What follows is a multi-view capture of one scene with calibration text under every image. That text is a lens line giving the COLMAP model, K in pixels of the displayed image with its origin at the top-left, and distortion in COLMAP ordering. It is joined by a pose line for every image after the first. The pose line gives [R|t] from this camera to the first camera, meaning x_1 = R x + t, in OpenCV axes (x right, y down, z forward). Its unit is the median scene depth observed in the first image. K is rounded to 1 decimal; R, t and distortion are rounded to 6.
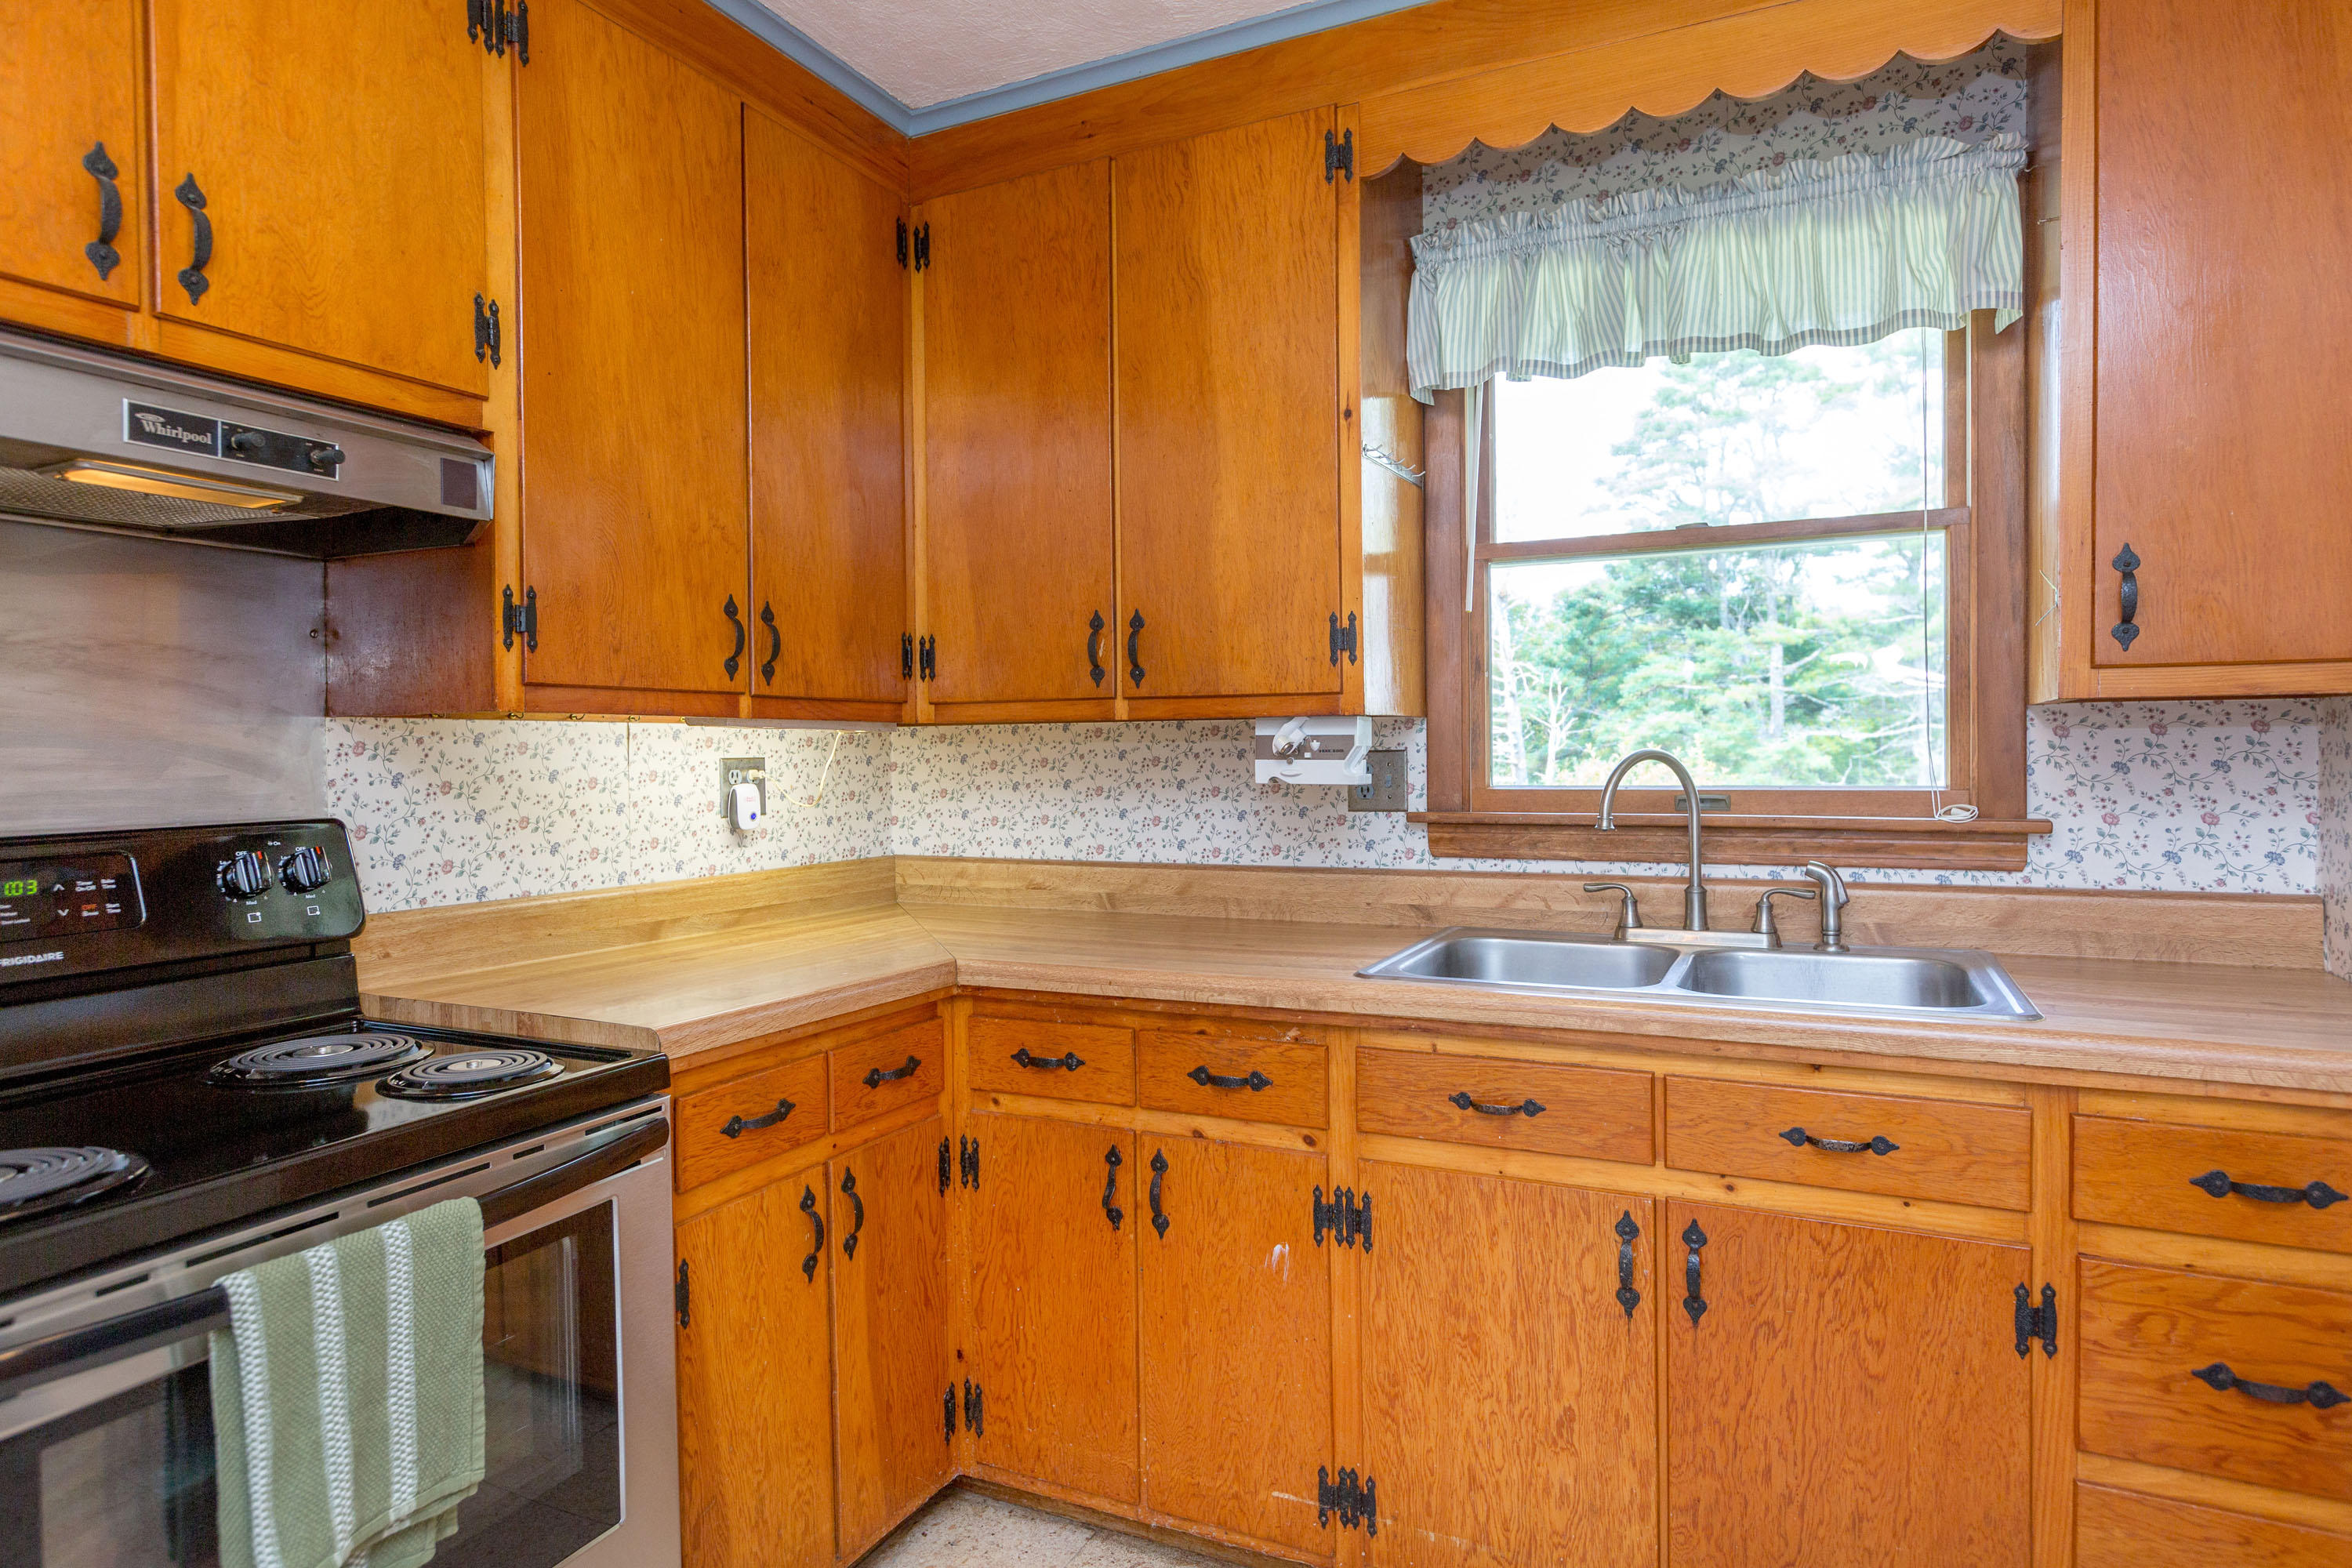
lens RADIAL K [[1339.8, 0, 1176.2], [0, 1339.8, 772.5], [0, 0, 1]] dist [0.004546, -0.002080]
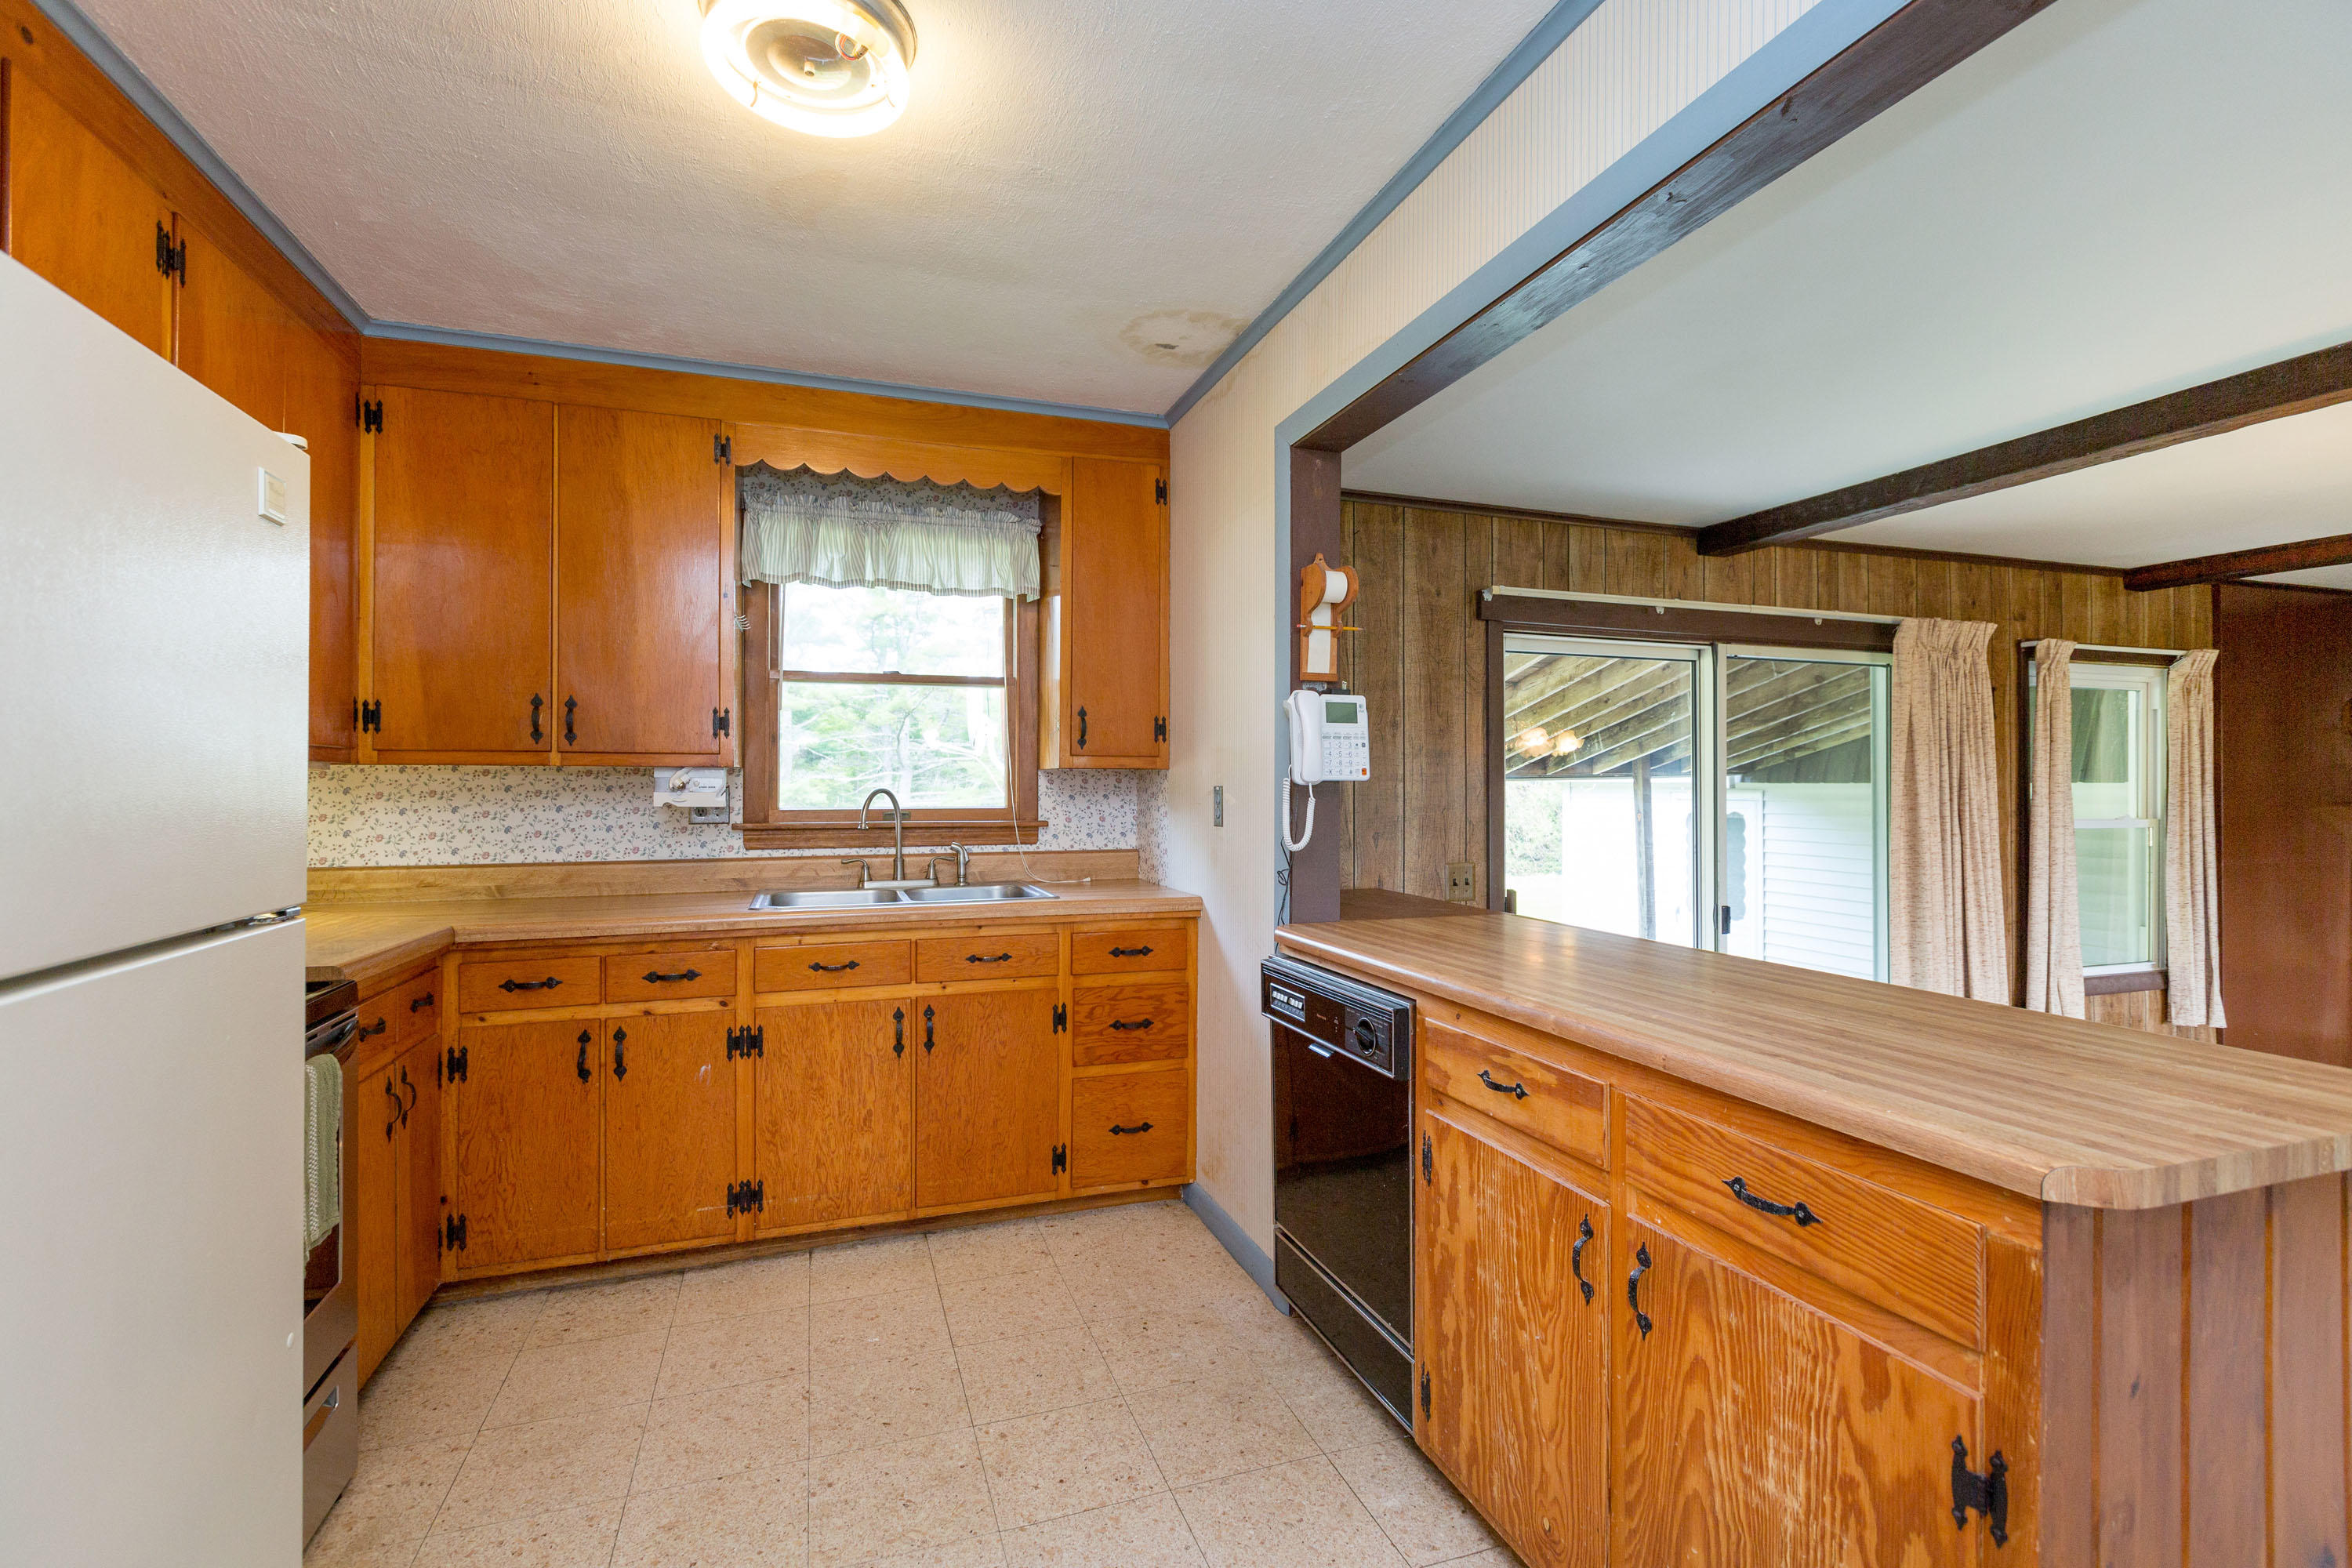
lens RADIAL K [[1076.6, 0, 1189.6], [0, 1076.6, 783.1], [0, 0, 1]] dist [0.000513, 0.000459]
pose [[0.702079, 0.011962, 0.711999, -0.461493], [0.004214, 0.999772, -0.020952, 0.010845], [-0.712087, 0.017710, 0.701868, -0.433874]]
